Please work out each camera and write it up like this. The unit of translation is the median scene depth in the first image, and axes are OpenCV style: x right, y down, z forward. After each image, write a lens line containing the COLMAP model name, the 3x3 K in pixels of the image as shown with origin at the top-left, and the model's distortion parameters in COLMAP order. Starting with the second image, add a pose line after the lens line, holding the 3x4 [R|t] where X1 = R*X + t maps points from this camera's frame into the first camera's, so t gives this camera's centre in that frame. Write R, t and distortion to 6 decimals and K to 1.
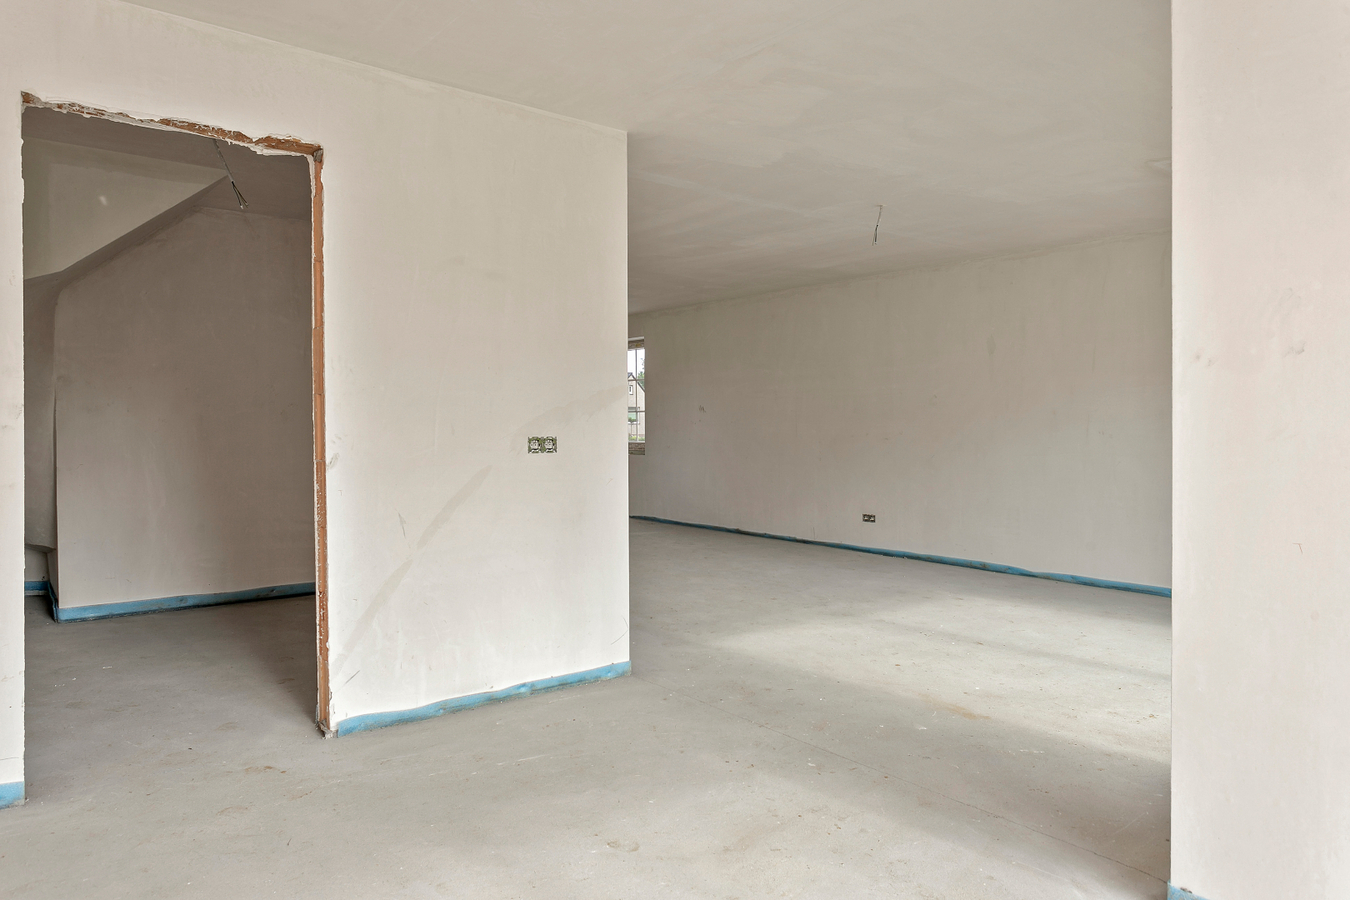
lens RADIAL K [[855.3, 0, 647.6], [0, 855.3, 435.1], [0, 0, 1]] dist [0.004988, 0.001758]
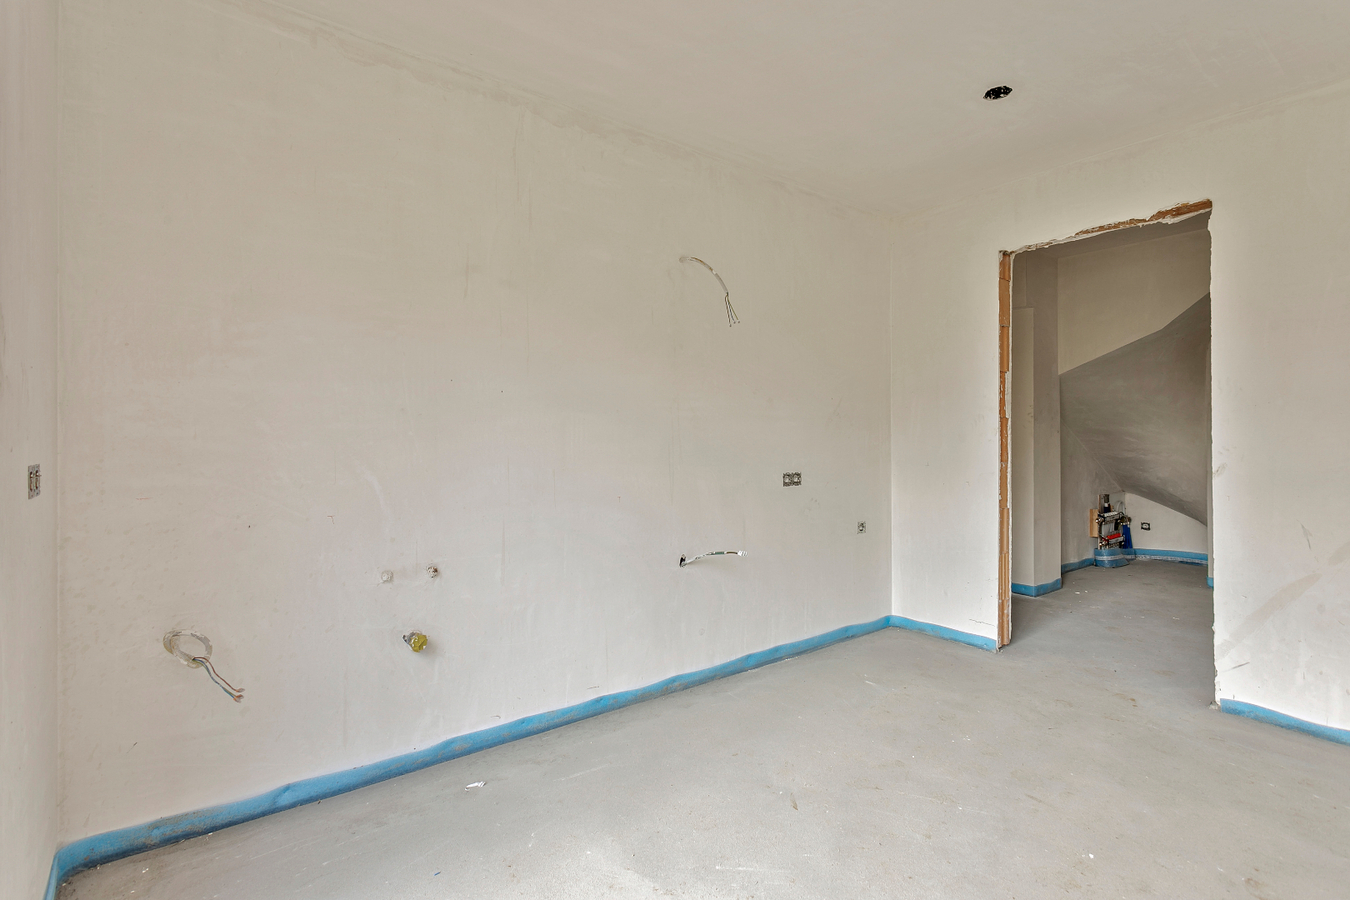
lens RADIAL K [[618.4, 0, 675.0], [0, 618.4, 450.0], [0, 0, 1]] dist [0.000427, -0.000006]
pose [[0.036702, 0.013947, -0.999229, 0.248945], [-0.010295, 0.999855, 0.013578, 0.000148], [0.999273, 0.009789, 0.036840, 0.137953]]
